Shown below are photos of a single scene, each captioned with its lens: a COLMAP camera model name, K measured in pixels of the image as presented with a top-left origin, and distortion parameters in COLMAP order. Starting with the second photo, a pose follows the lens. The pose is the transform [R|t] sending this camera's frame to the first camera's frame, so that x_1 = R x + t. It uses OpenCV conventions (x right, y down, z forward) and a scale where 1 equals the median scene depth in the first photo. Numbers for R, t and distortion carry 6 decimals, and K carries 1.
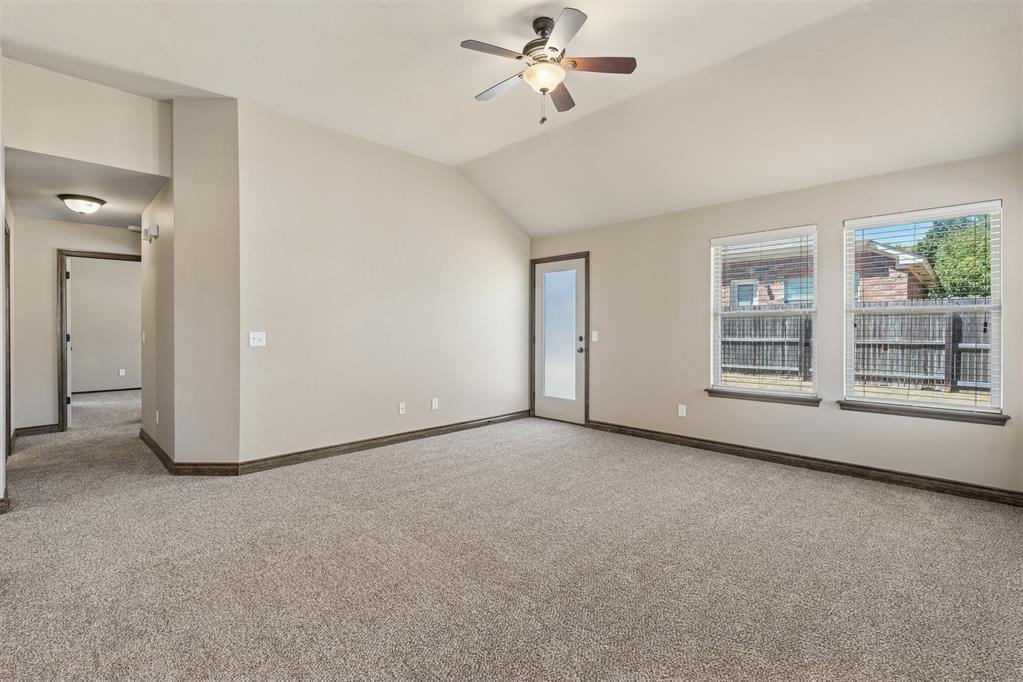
lens RADIAL K [[463.0, 0, 509.4], [0, 463.0, 337.5], [0, 0, 1]] dist [-0.000504, 0.000262]
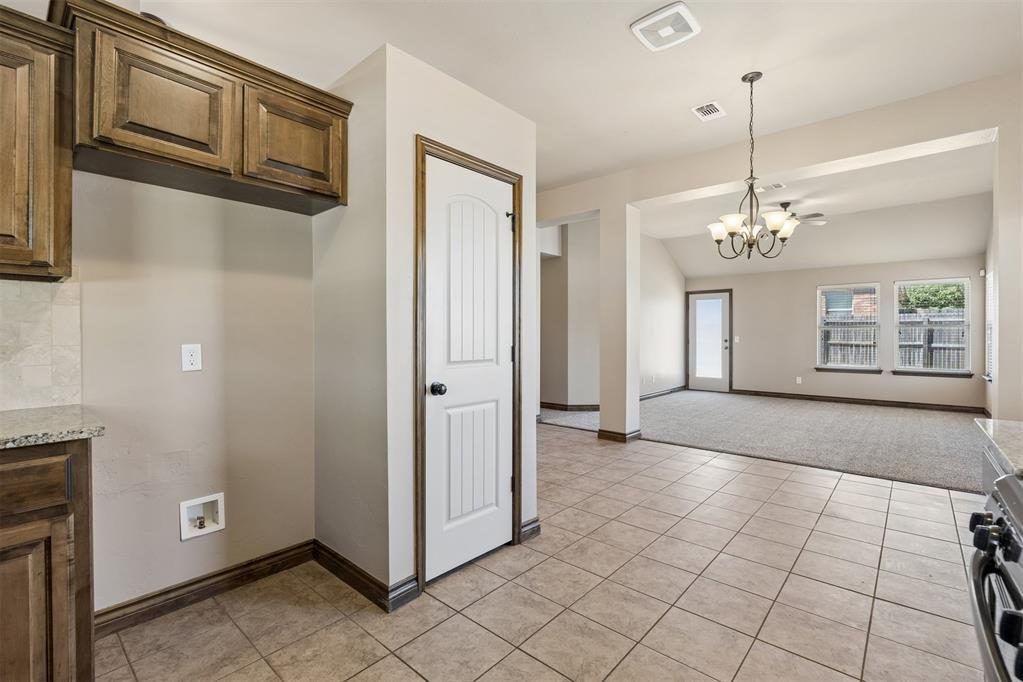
lens RADIAL K [[463.0, 0, 509.4], [0, 463.0, 337.5], [0, 0, 1]] dist [-0.000504, 0.000262]
pose [[0.998245, -0.002203, 0.059178, -0.732056], [0.002803, 0.999945, -0.010058, 0.005625], [-0.059152, 0.010206, 0.998197, -0.625012]]
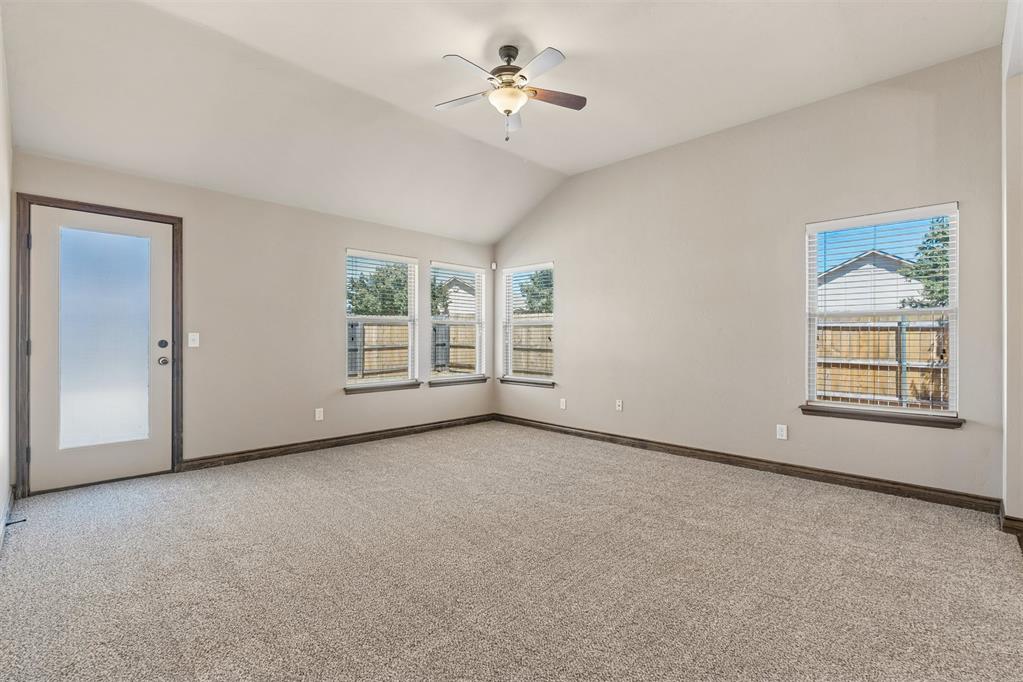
lens RADIAL K [[458.2, 0, 511.5], [0, 458.2, 341.0], [0, 0, 1]] dist [-0.004329, 0.000025]
pose [[0.002530, -0.004392, 0.999987, -0.514135], [0.014348, 0.999888, 0.004356, 0.002841], [-0.999894, 0.014337, 0.002593, 0.500045]]
